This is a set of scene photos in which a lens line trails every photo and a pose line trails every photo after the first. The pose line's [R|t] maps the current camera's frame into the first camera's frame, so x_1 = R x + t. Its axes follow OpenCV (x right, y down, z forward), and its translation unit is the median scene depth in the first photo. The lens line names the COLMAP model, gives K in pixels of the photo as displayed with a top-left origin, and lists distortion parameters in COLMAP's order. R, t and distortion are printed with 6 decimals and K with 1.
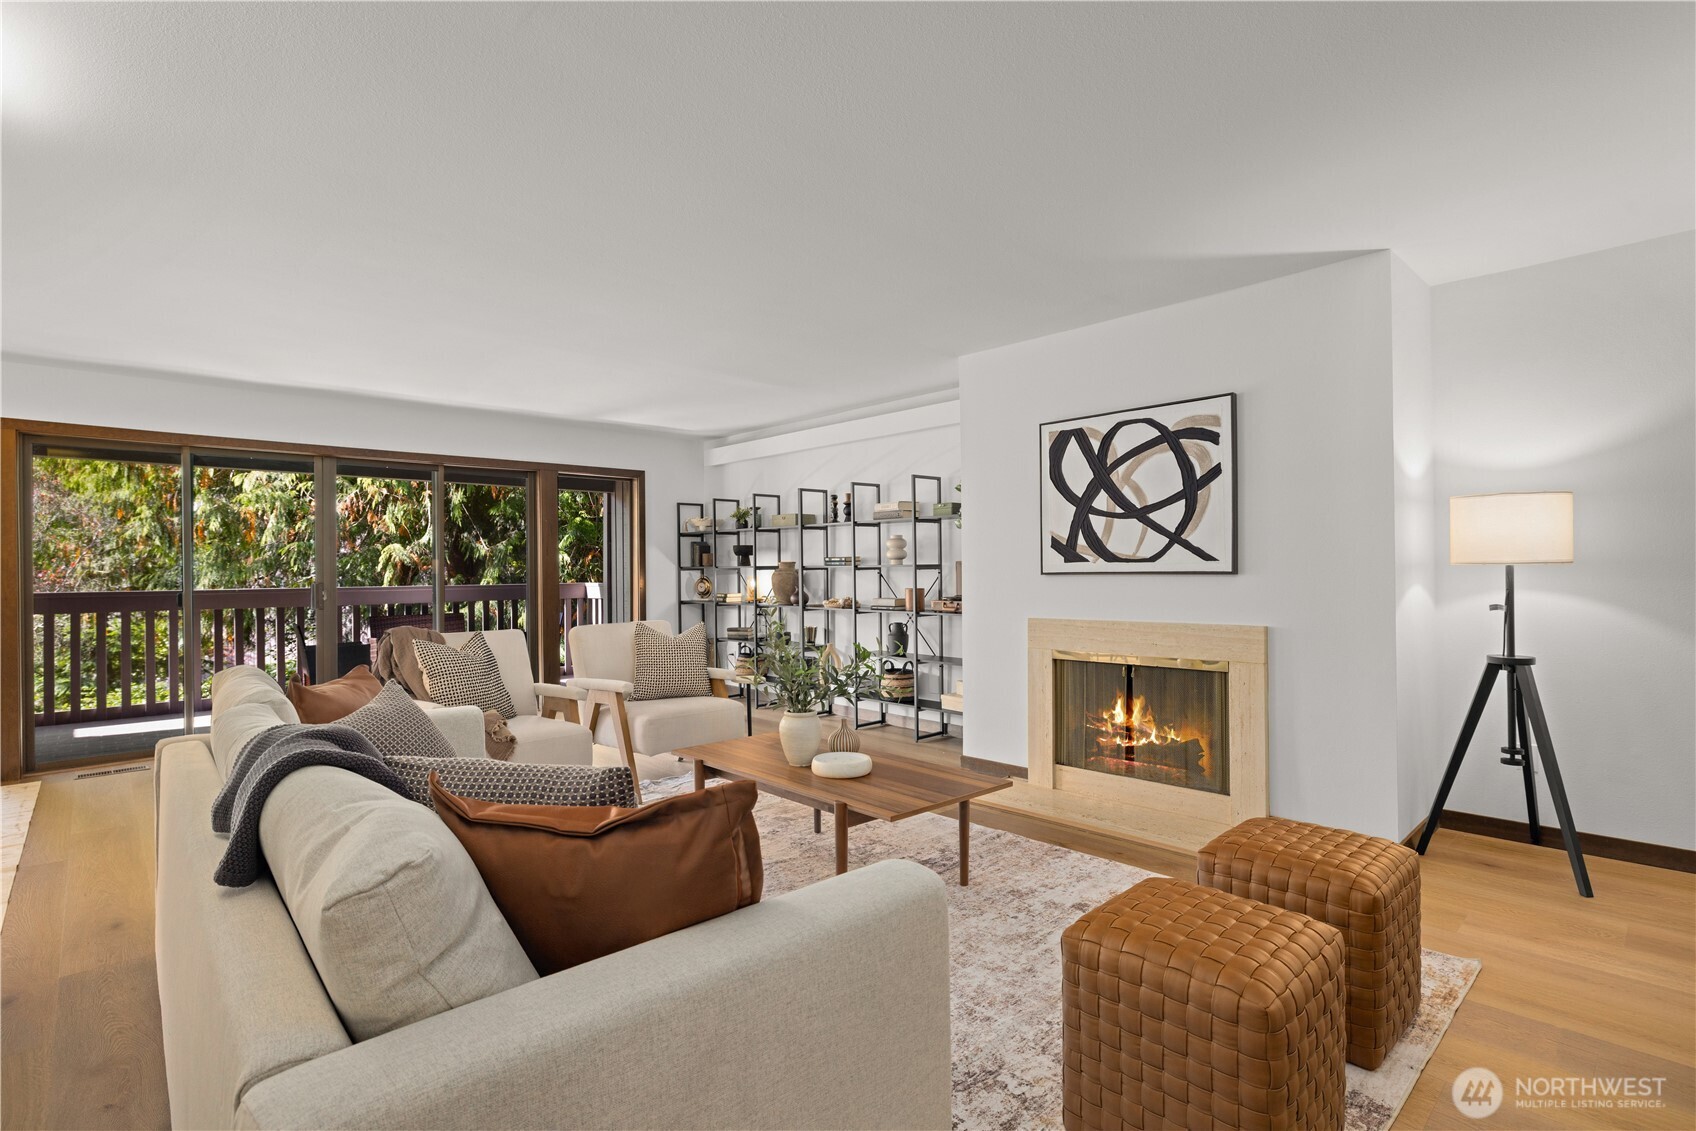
lens RADIAL K [[811.6, 0, 861.3], [0, 811.6, 571.3], [0, 0, 1]] dist [0.000799, -0.000142]
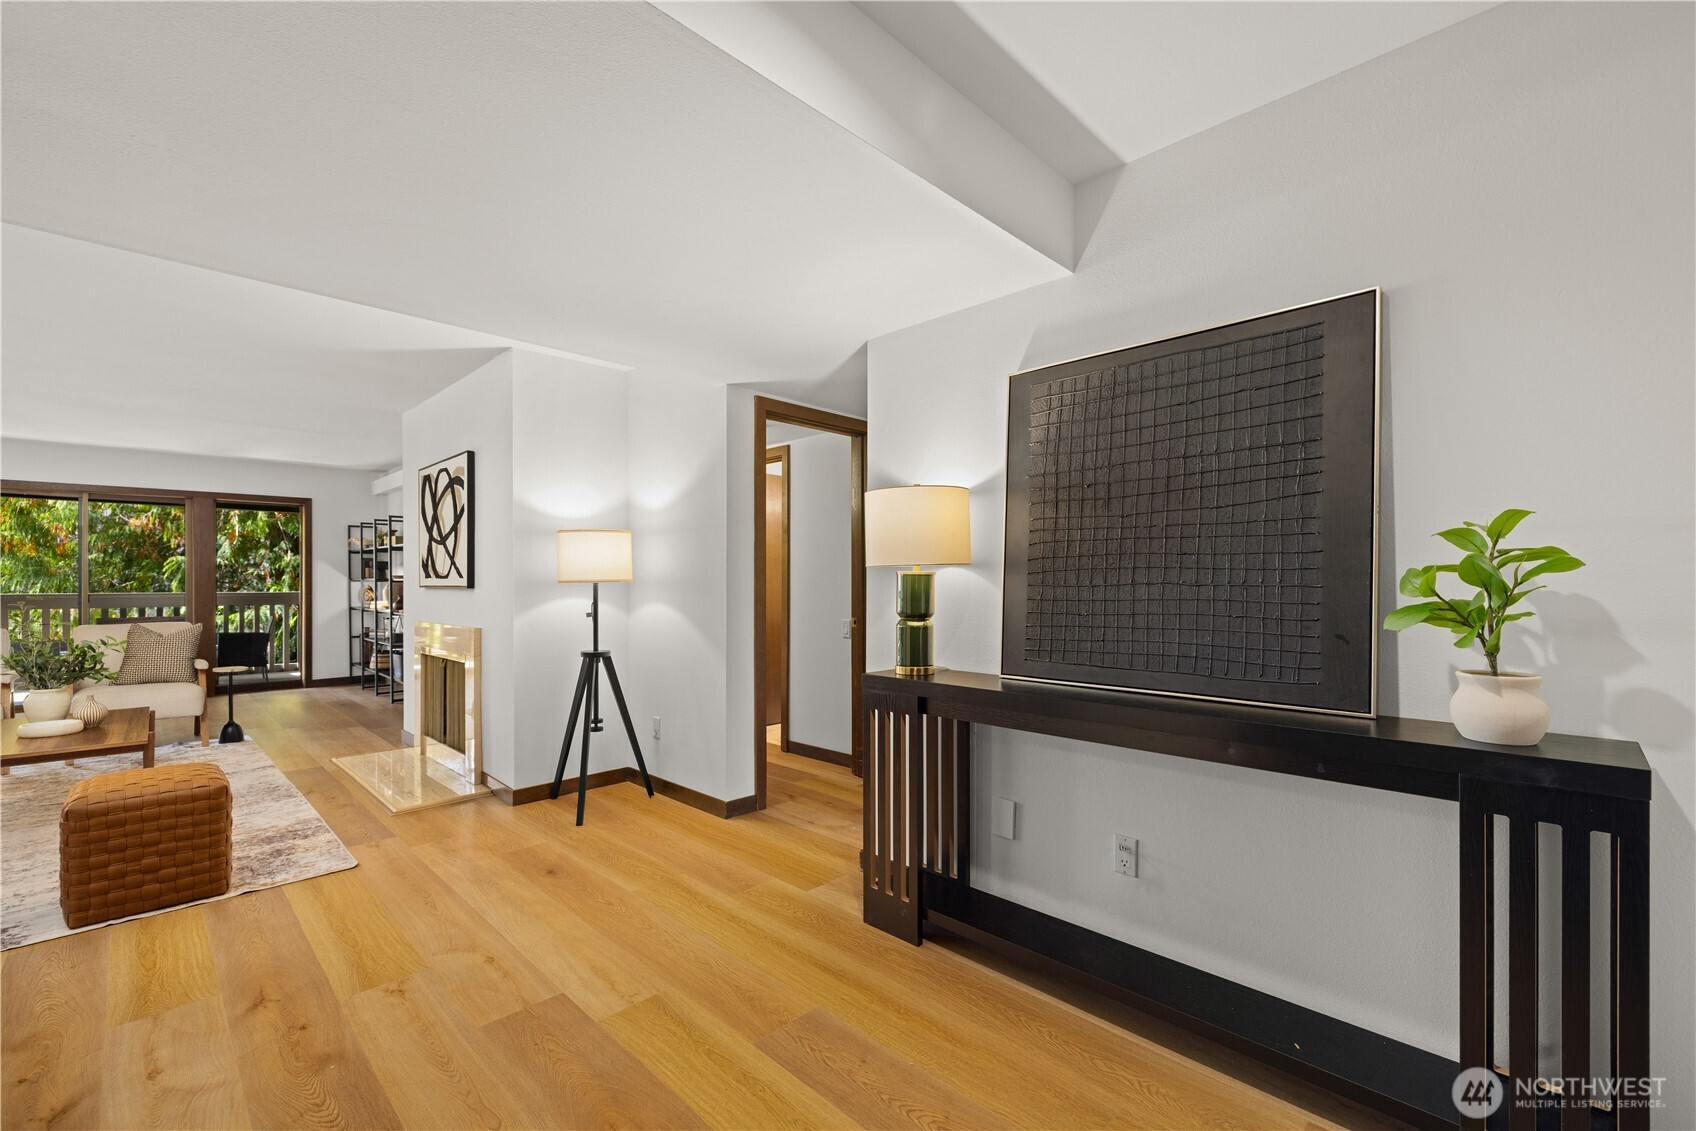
lens RADIAL K [[722.9, 0, 858.0], [0, 722.9, 586.5], [0, 0, 1]] dist [-0.002508, 0.001525]
pose [[0.999615, 0.007843, 0.026616, 0.942713], [-0.007976, 0.999956, 0.004905, -0.009364], [-0.026576, -0.005116, 0.999634, -0.164700]]
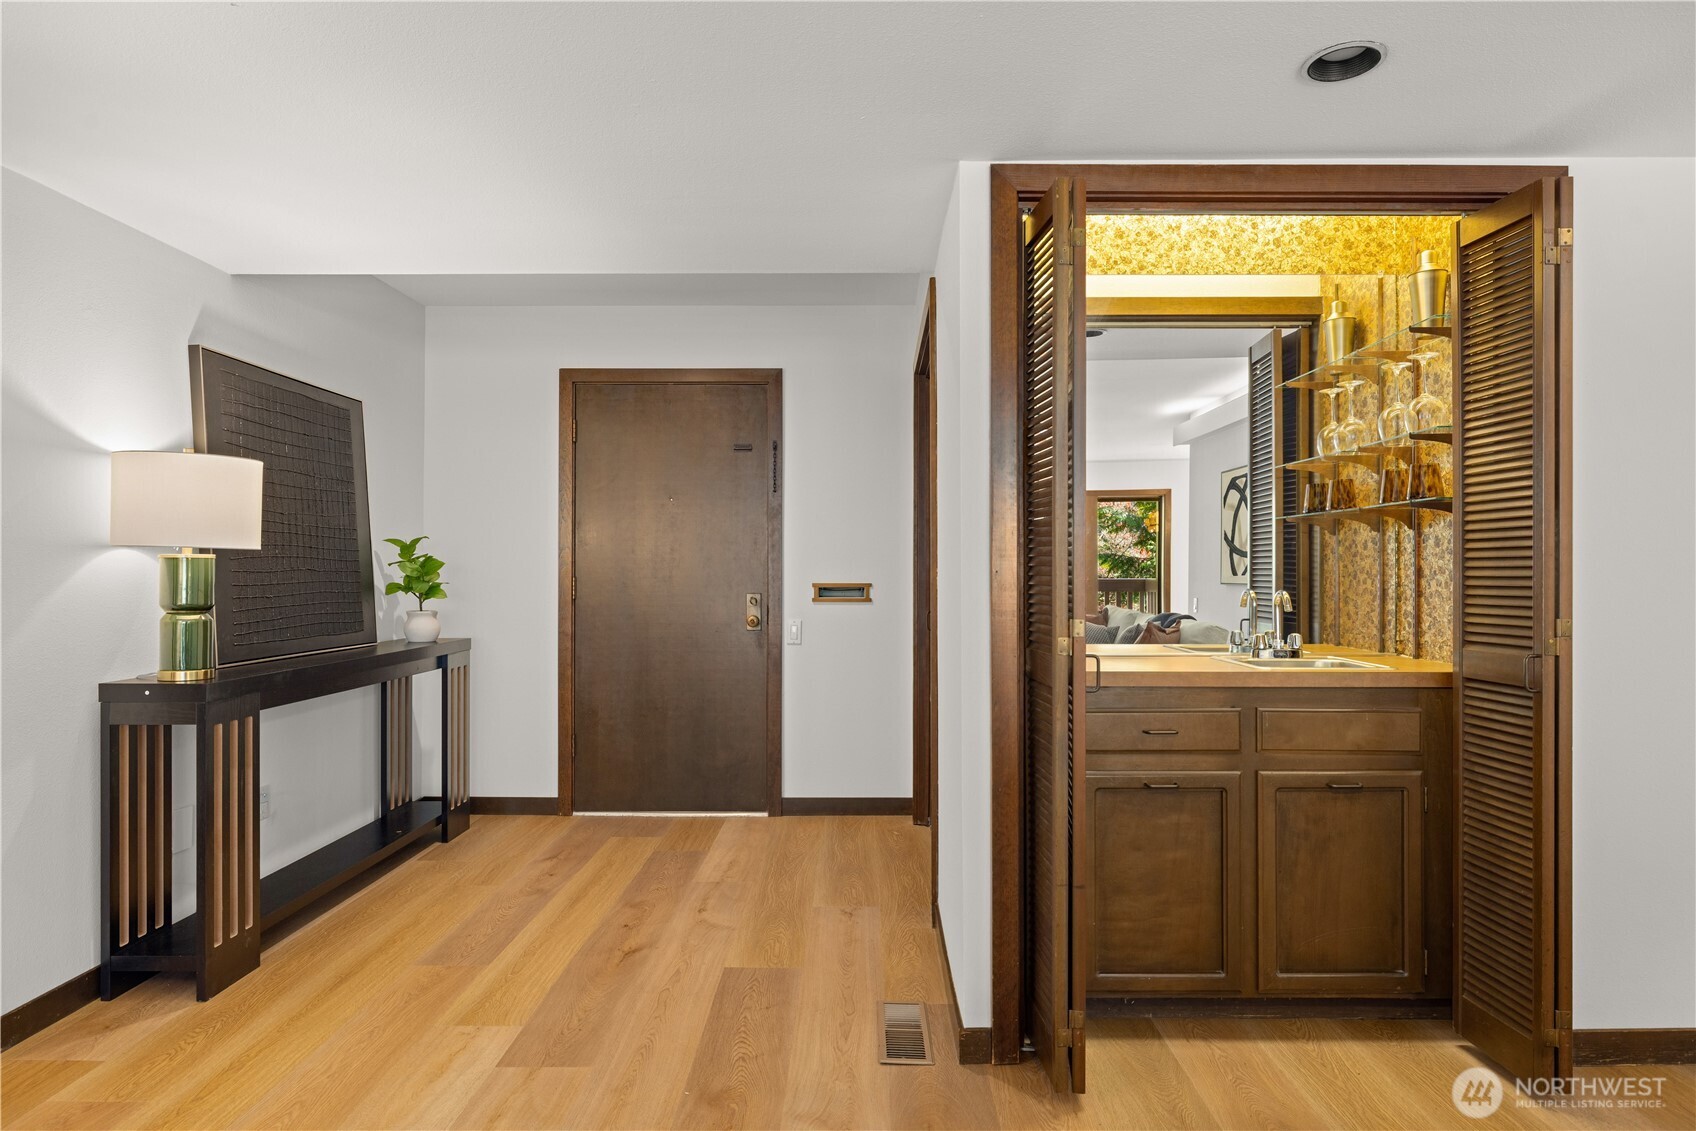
lens RADIAL K [[1005.3, 0, 845.1], [0, 1005.3, 567.5], [0, 0, 1]] dist [-0.009475, 0.001205]
pose [[-0.712308, 0.012196, 0.701761, 0.188134], [0.006649, 0.999921, -0.010629, 0.000155], [-0.701836, -0.002905, -0.712333, 0.628726]]
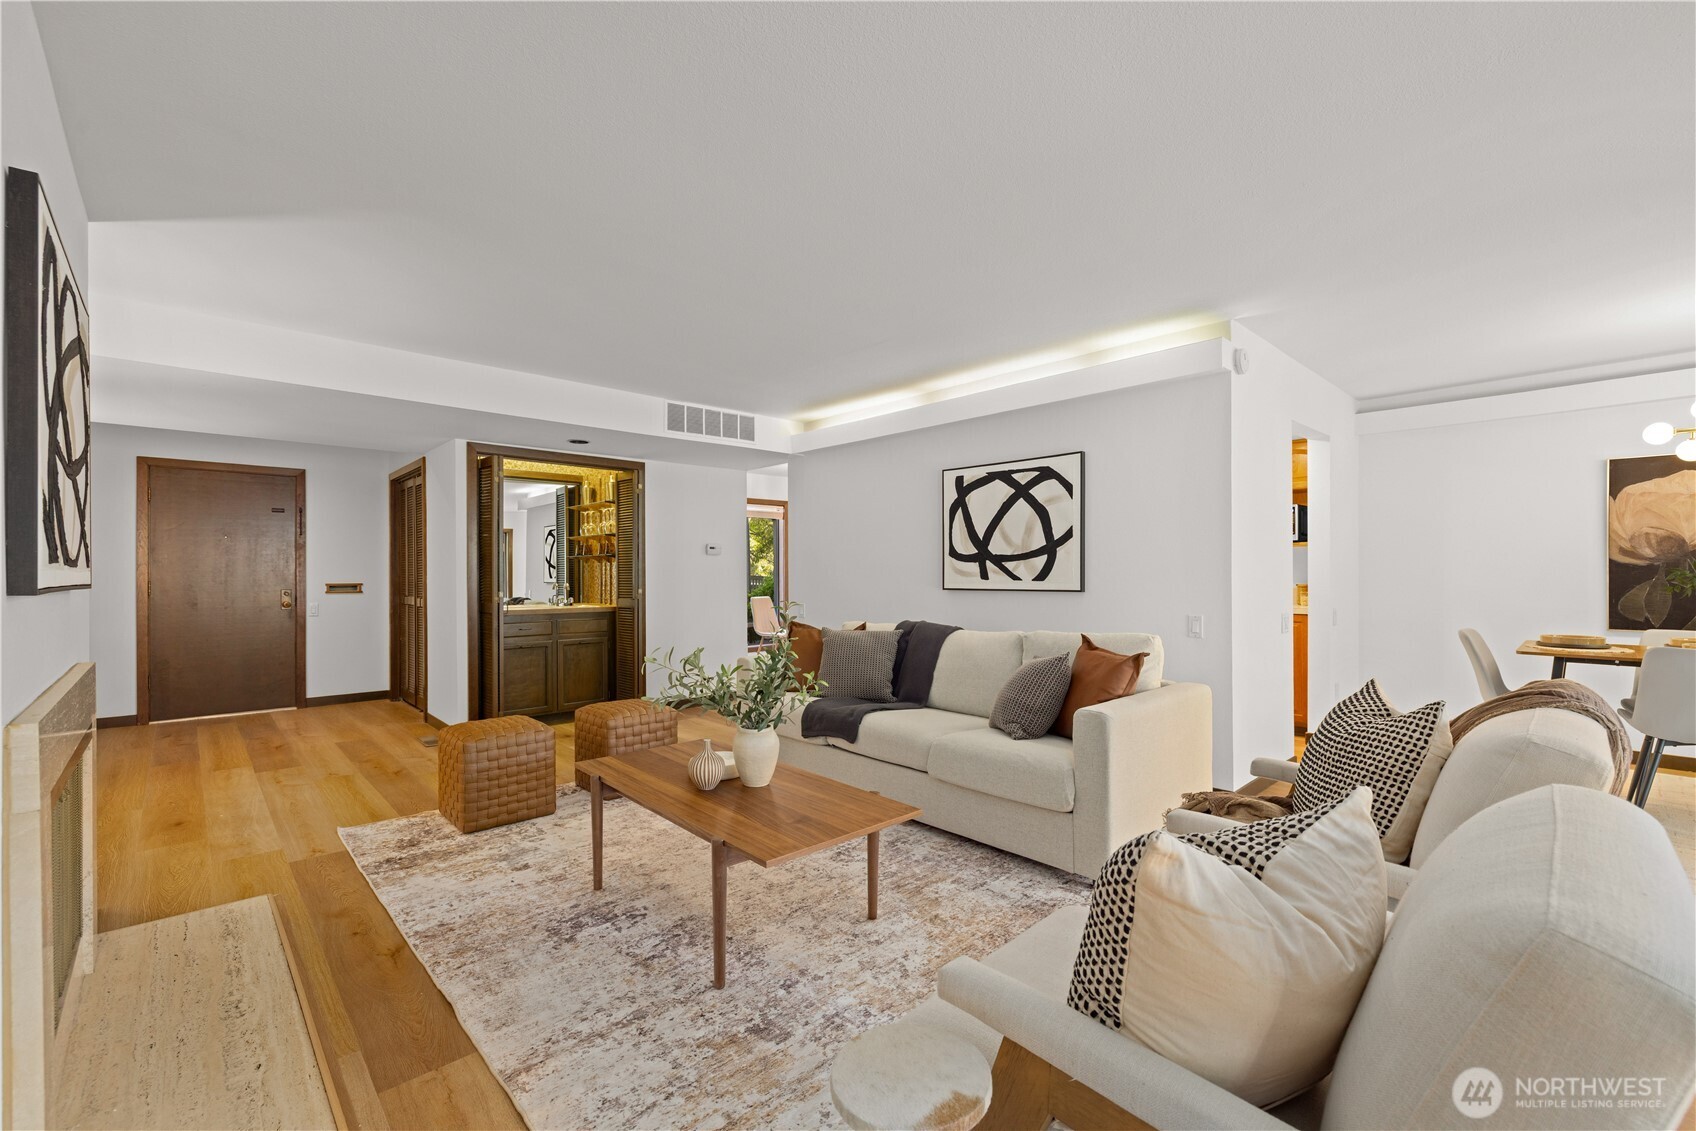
lens RADIAL K [[710.1, 0, 851.7], [0, 710.1, 573.6], [0, 0, 1]] dist [0.001863, -0.000352]
pose [[-0.999884, 0.012743, 0.008303, -0.148819], [0.012733, 0.999918, -0.001266, 0.000491], [-0.008318, -0.001160, -0.999965, 1.401233]]
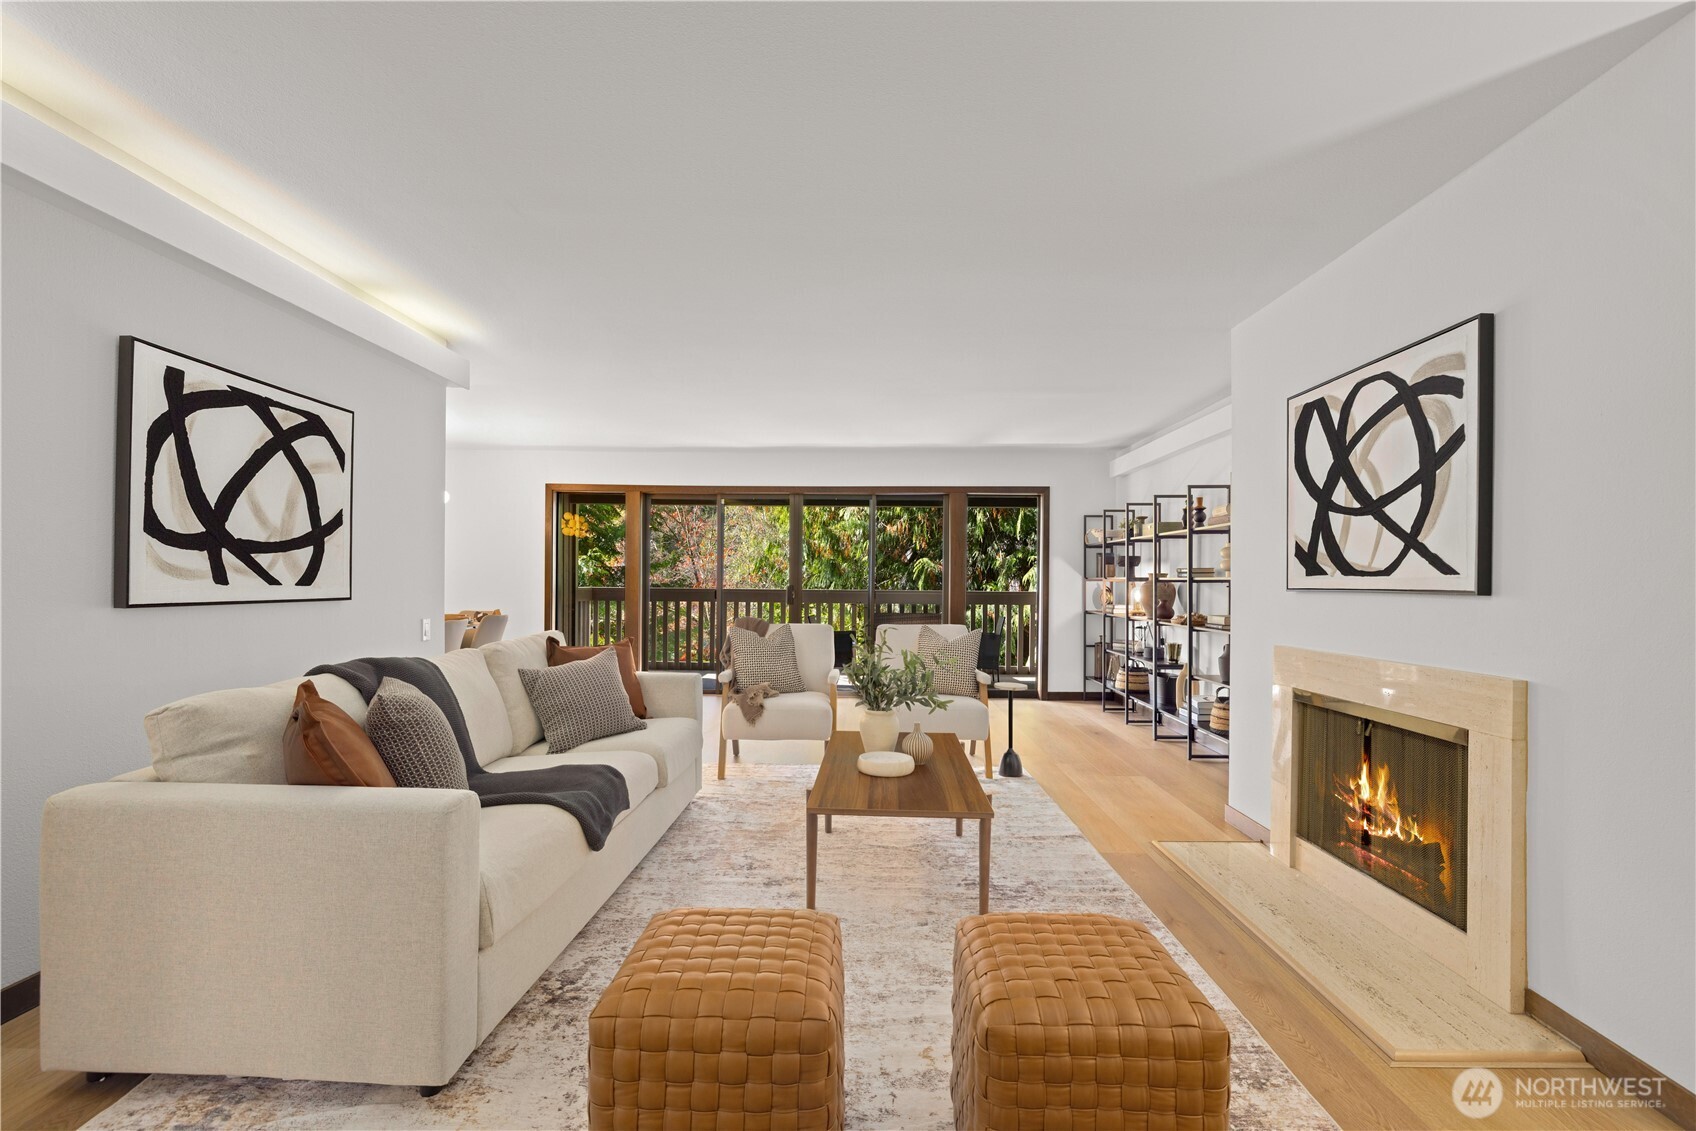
lens RADIAL K [[766.5, 0, 844.3], [0, 766.5, 576.4], [0, 0, 1]] dist [0.003232, -0.000115]
pose [[0.701931, 0.010235, -0.712171, 0.480271], [-0.015485, 0.999880, -0.000893, -0.002836], [0.712076, 0.011655, 0.702005, 0.190609]]
